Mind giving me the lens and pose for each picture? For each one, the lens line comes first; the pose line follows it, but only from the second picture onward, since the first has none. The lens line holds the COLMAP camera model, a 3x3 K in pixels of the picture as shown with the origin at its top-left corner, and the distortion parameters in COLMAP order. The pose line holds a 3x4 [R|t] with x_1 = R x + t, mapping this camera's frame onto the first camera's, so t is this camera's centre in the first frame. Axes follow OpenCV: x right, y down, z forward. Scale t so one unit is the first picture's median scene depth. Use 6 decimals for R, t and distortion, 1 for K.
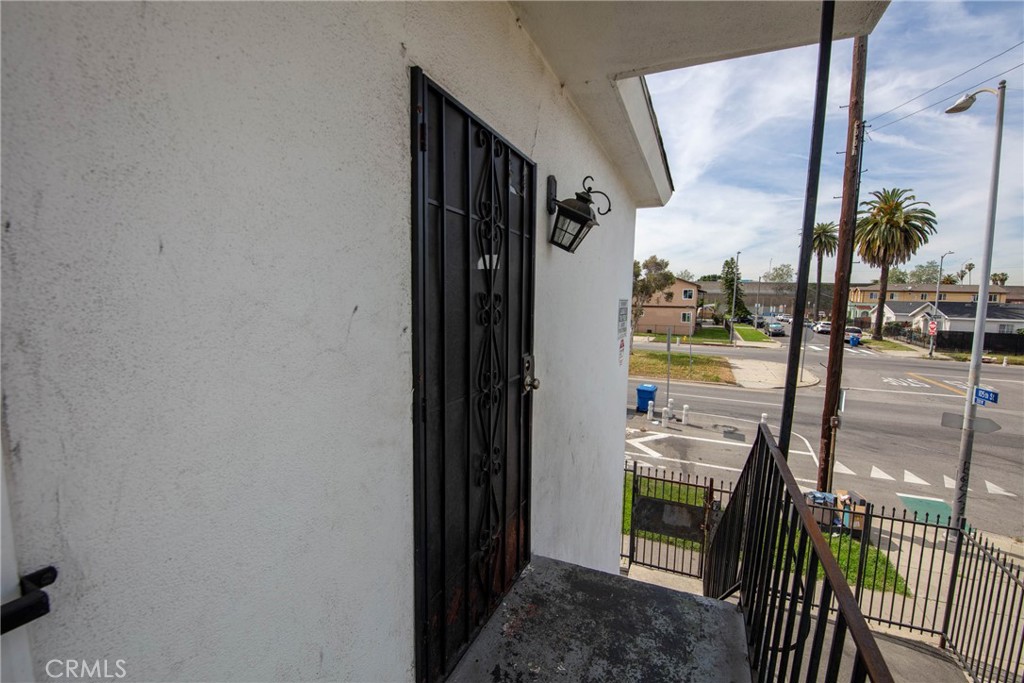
lens RADIAL K [[428.8, 0, 514.9], [0, 428.8, 342.2], [0, 0, 1]] dist [-0.016965, -0.000272]
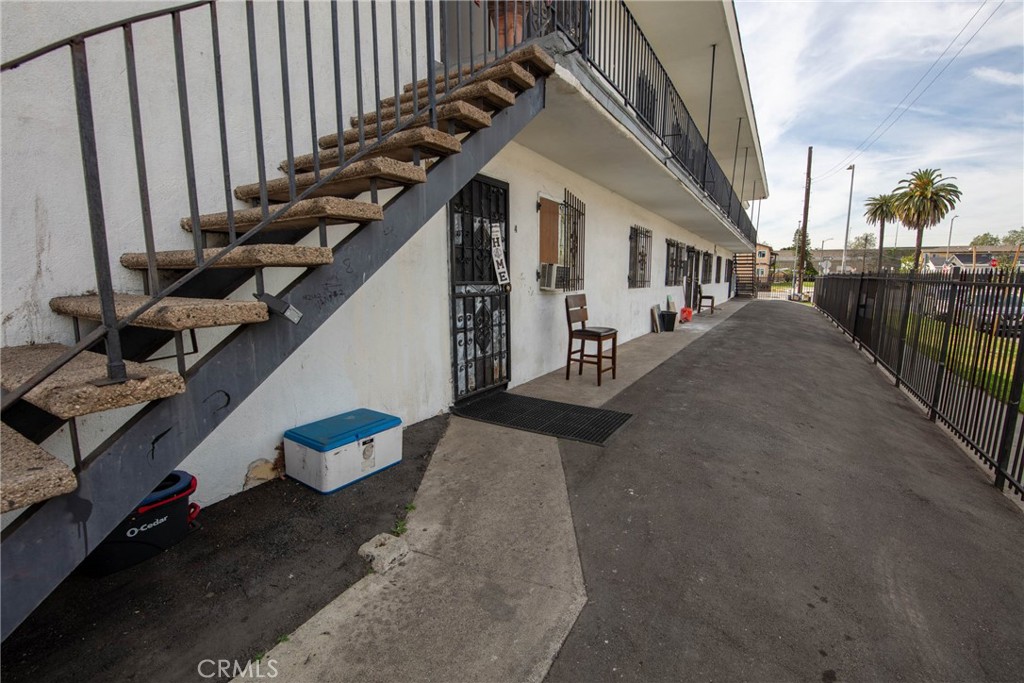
lens RADIAL K [[438.8, 0, 515.0], [0, 438.8, 344.2], [0, 0, 1]] dist [-0.011757, -0.006453]
pose [[0.991383, -0.001310, -0.130987, -0.205360], [0.006967, 0.999062, 0.042739, 0.117421], [0.130808, -0.043284, 0.990462, -0.522859]]
